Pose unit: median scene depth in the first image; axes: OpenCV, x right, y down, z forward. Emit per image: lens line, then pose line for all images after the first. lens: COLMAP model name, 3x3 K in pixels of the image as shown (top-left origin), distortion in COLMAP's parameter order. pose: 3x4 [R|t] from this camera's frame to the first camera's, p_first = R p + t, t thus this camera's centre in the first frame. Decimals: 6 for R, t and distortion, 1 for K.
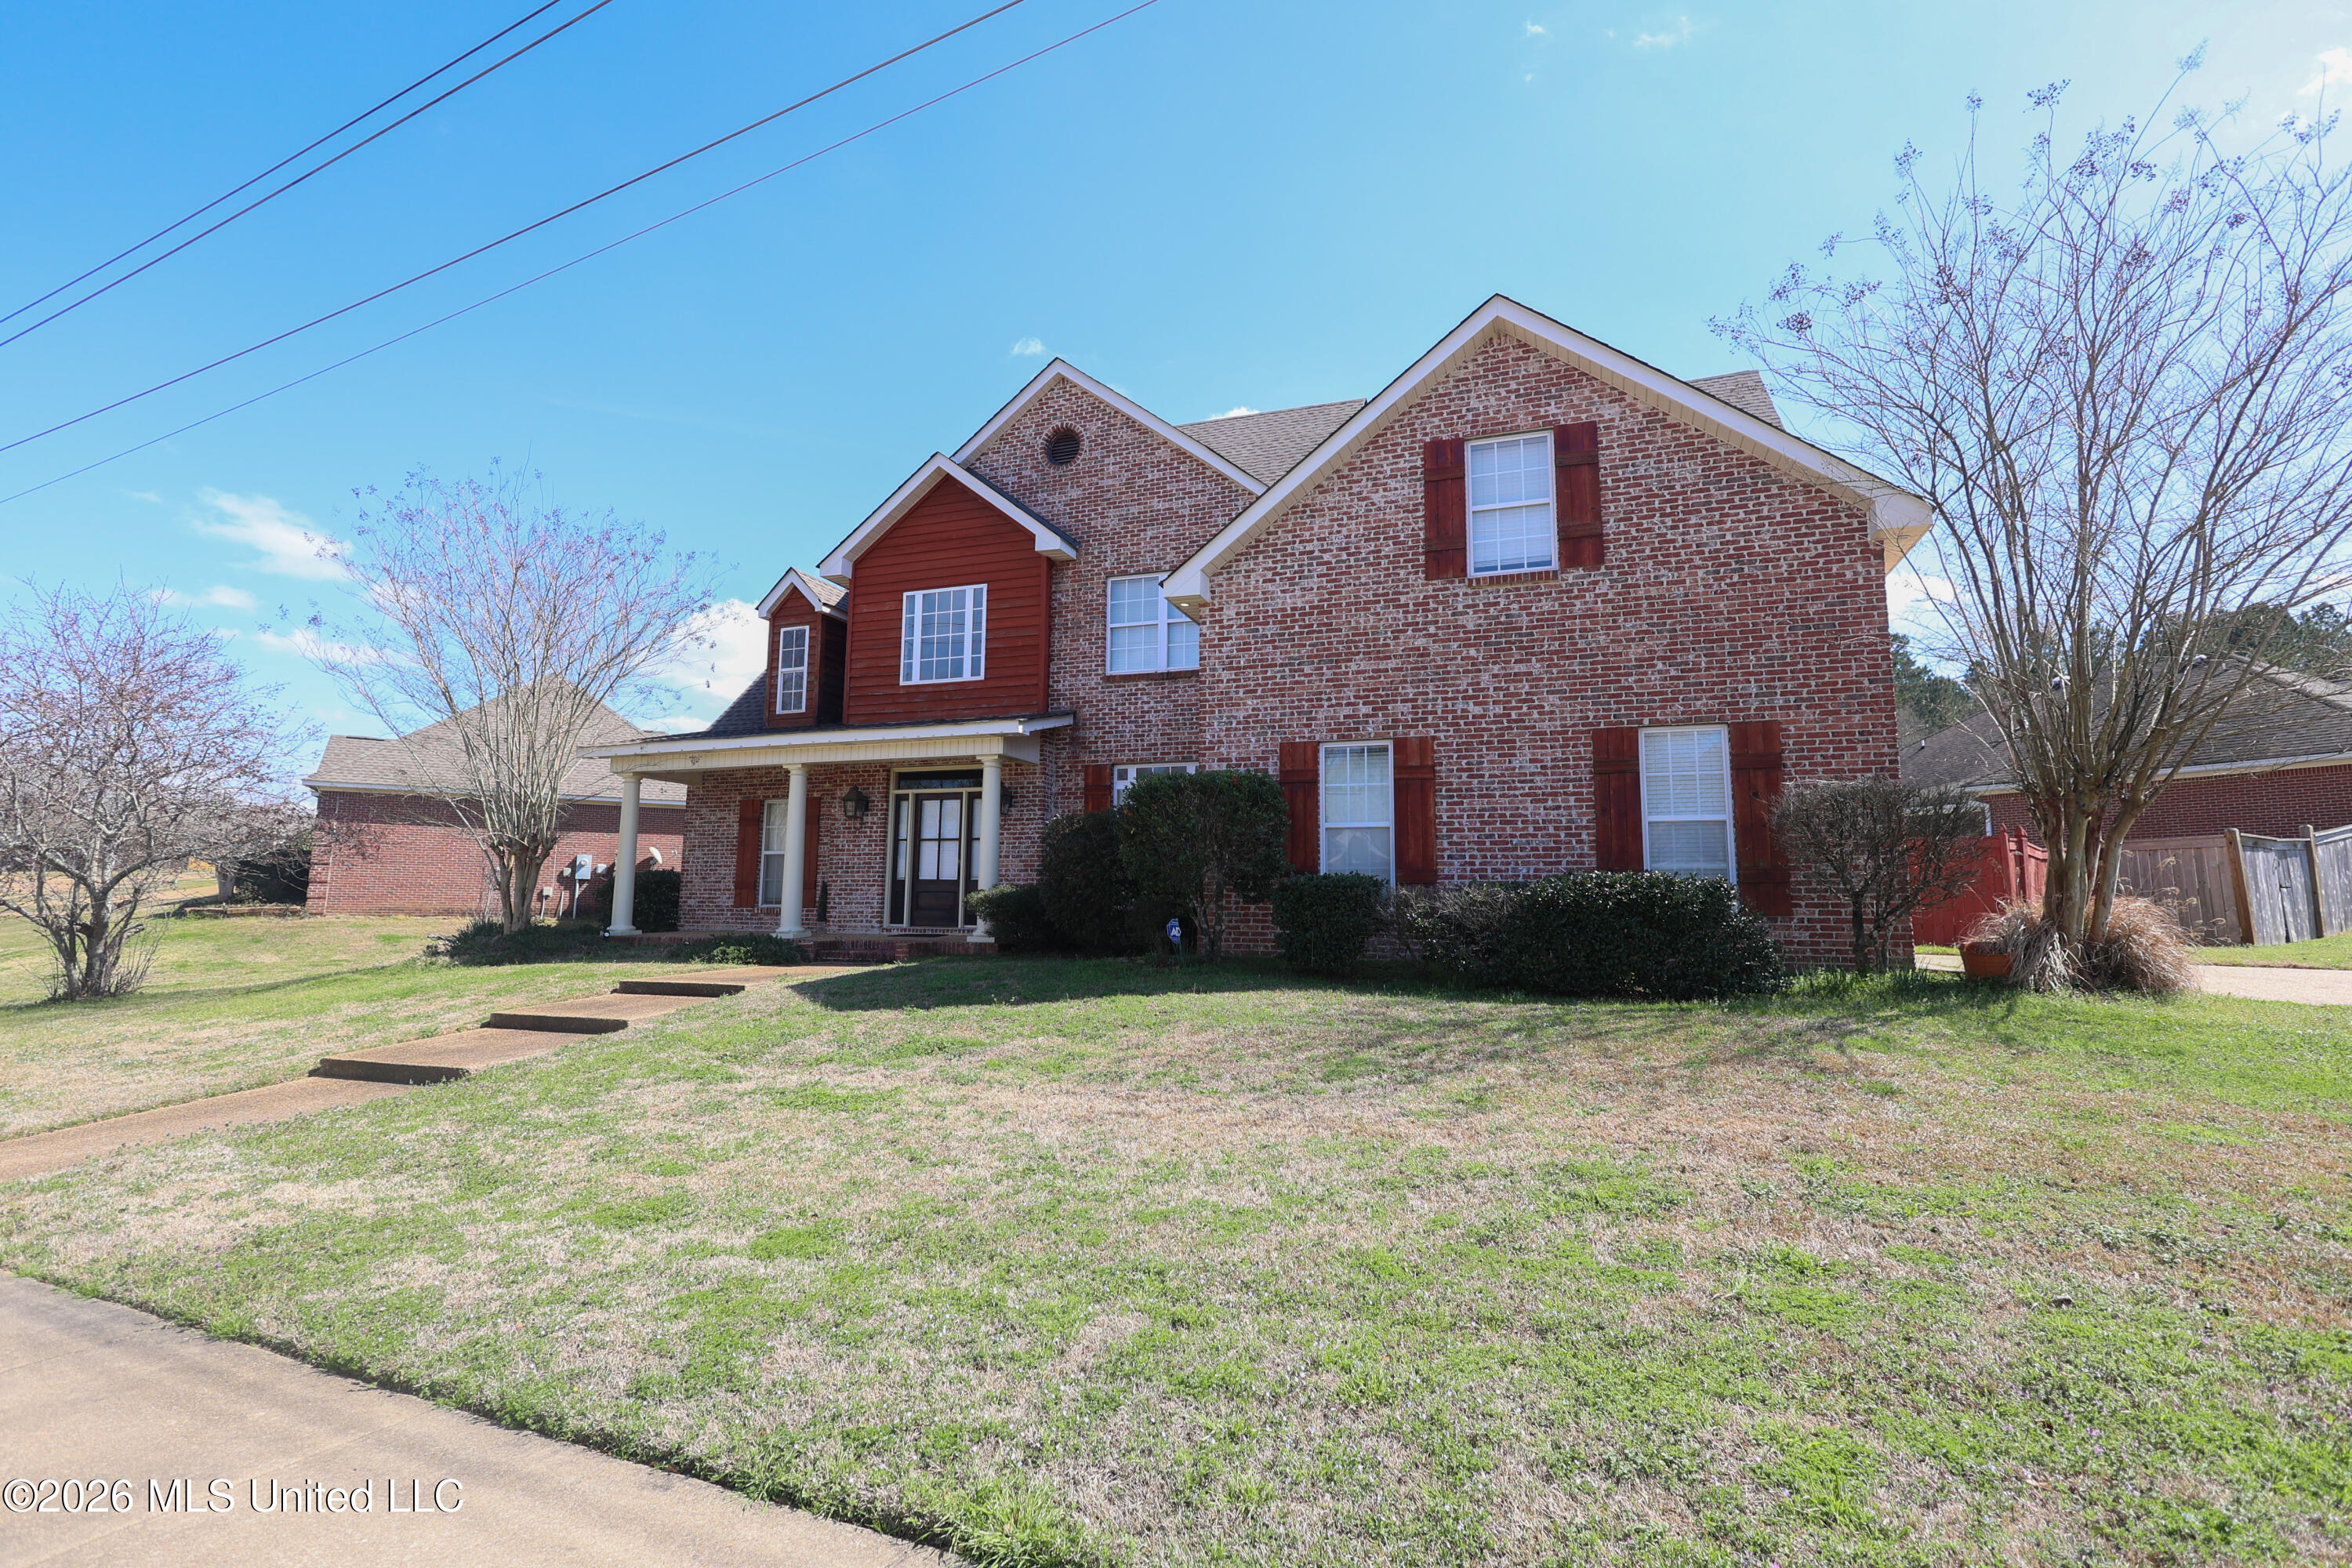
lens RADIAL K [[1067.9, 0, 1170.5], [0, 1067.9, 780.4], [0, 0, 1]] dist [0.001206, -0.000425]
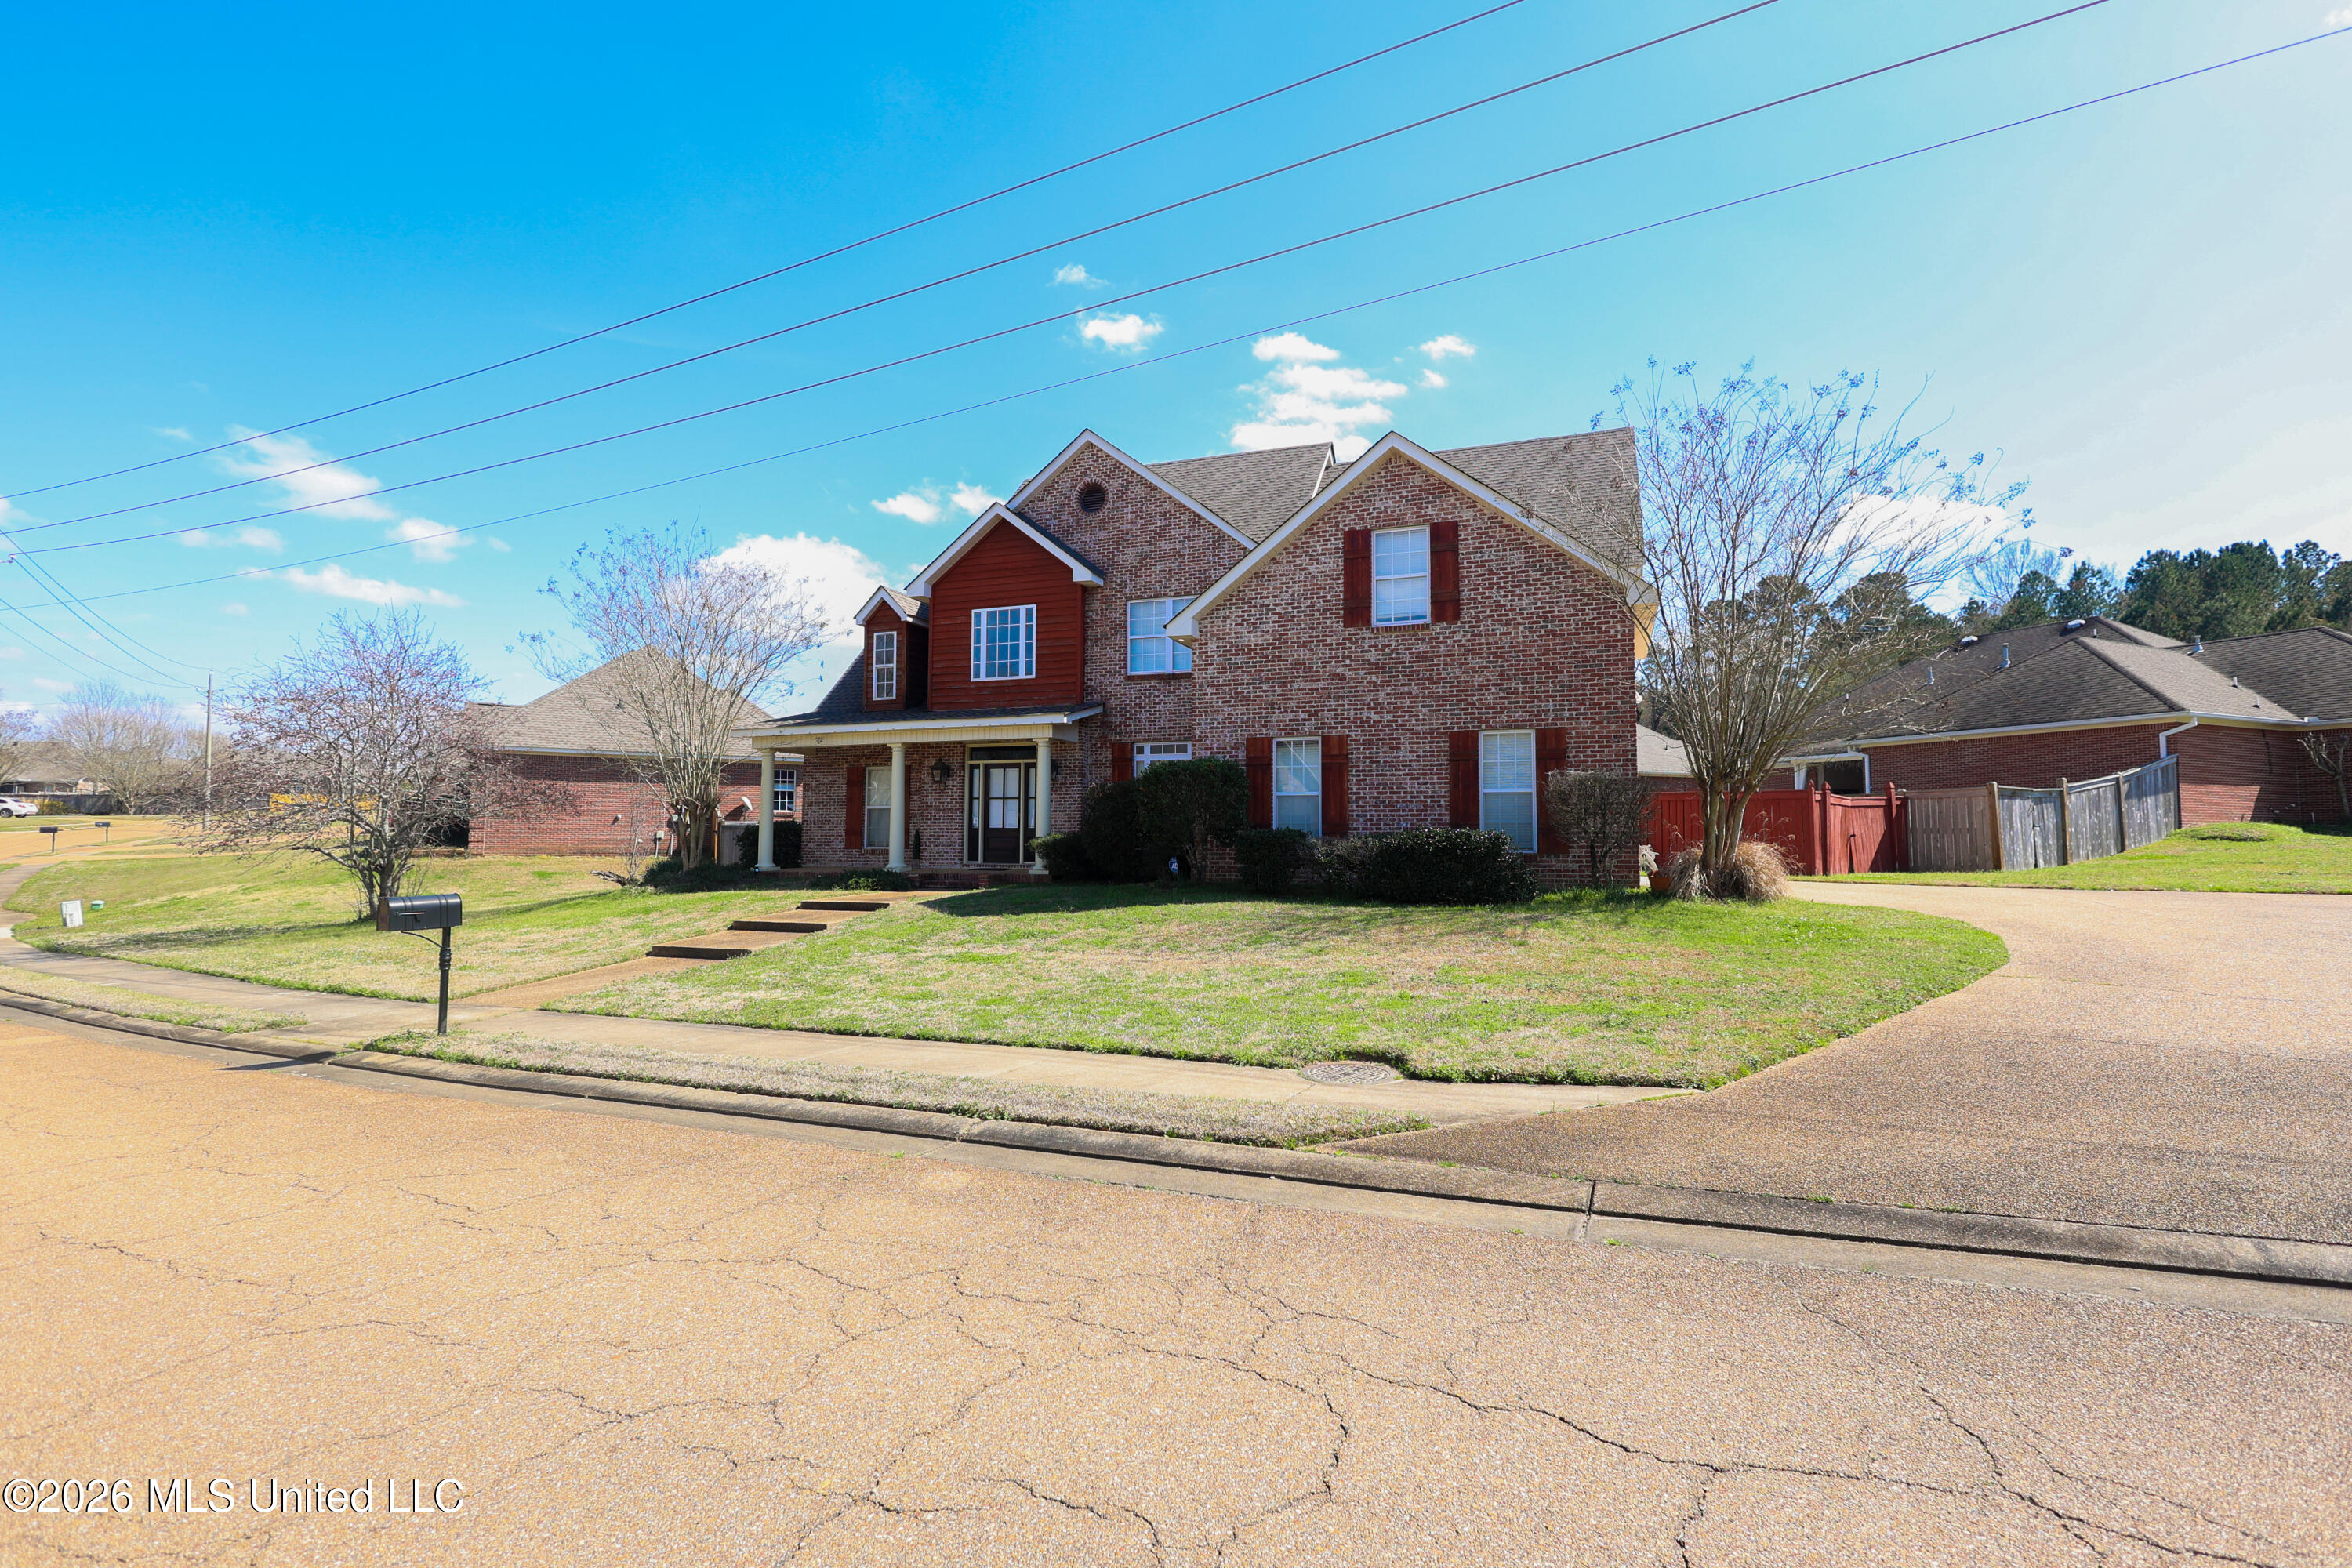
lens RADIAL K [[1067.9, 0, 1183.8], [0, 1067.9, 789.6], [0, 0, 1]] dist [0.001206, -0.000425]
pose [[0.999947, -0.006256, -0.008162, 0.027656], [0.006816, 0.997487, 0.070518, -0.066696], [0.007701, -0.070570, 0.997477, -0.458563]]
